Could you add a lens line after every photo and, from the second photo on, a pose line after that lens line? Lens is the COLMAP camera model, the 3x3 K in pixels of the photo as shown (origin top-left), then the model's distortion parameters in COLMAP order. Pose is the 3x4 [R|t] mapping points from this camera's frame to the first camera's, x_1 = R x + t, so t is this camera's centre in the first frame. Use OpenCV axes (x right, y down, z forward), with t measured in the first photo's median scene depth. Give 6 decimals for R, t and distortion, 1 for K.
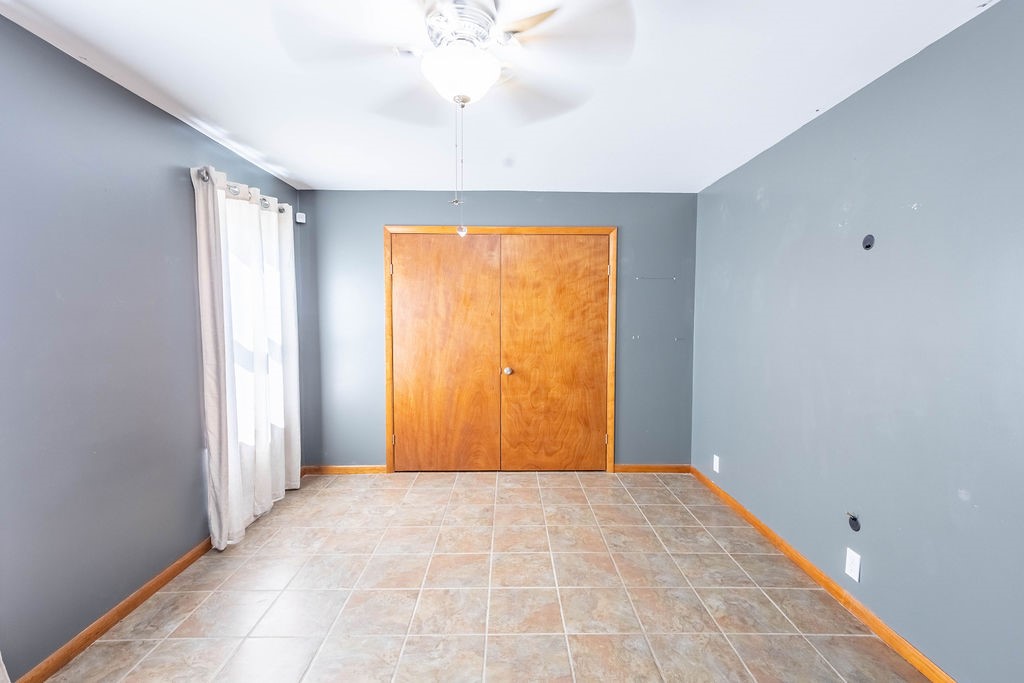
lens RADIAL K [[469.9, 0, 514.8], [0, 469.9, 342.5], [0, 0, 1]] dist [0.008728, -0.001665]
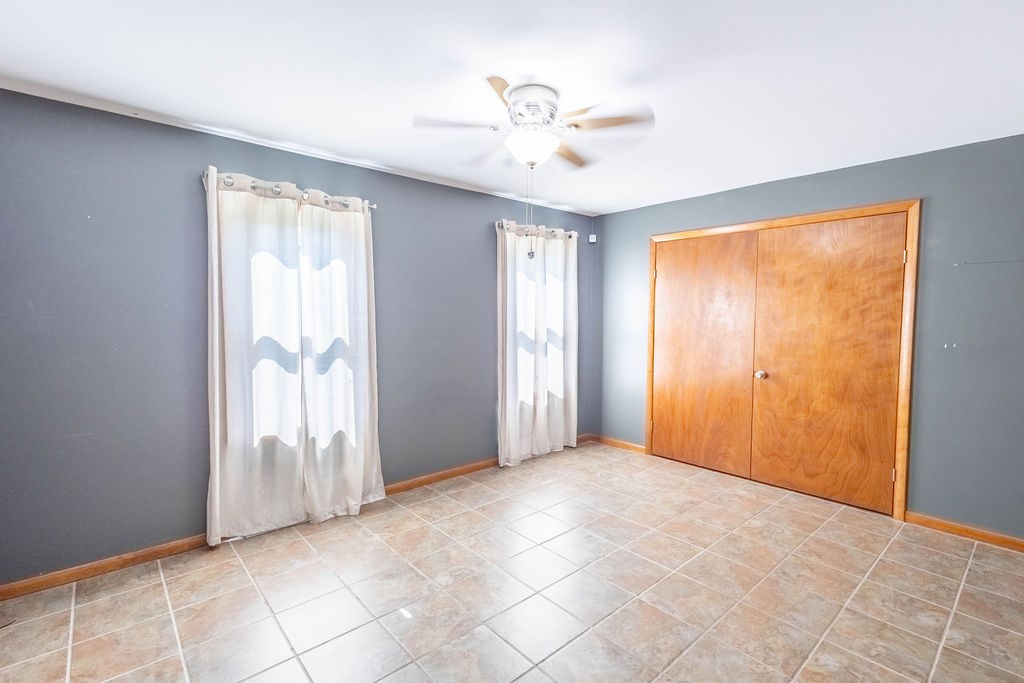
lens RADIAL K [[469.9, 0, 514.8], [0, 469.9, 342.5], [0, 0, 1]] dist [0.008728, -0.001665]
pose [[0.650946, 0.045694, -0.757748, 0.376573], [-0.046768, 0.998705, 0.020048, 0.000652], [0.757682, 0.022389, 0.652240, 0.014384]]
